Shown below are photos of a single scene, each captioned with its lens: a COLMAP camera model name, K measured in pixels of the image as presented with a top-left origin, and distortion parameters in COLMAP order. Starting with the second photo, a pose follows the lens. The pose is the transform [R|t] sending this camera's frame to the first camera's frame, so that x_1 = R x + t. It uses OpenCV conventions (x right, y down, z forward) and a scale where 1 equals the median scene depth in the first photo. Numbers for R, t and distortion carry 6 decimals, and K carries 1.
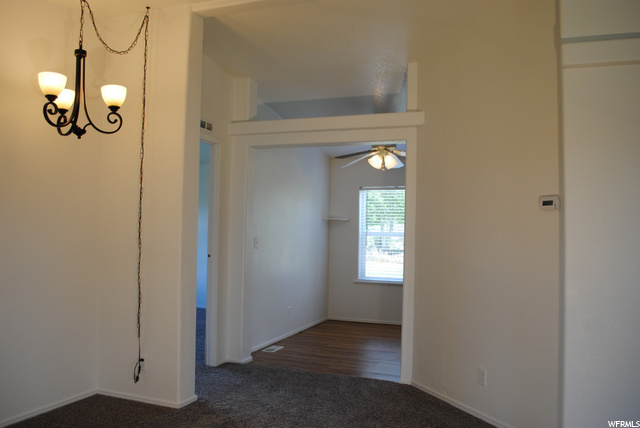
lens RADIAL K [[534.6, 0, 320.9], [0, 534.6, 204.3], [0, 0, 1]] dist [0.001563, -0.108588]
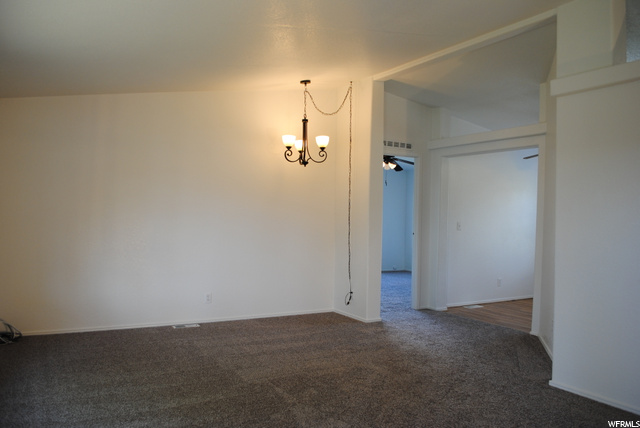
lens RADIAL K [[534.6, 0, 320.9], [0, 534.6, 204.3], [0, 0, 1]] dist [0.001563, -0.108588]
pose [[0.770885, -0.011632, -0.636868, 0.681140], [0.023522, 0.999671, 0.010213, -0.006908], [0.636540, -0.022853, 0.770905, -0.368039]]
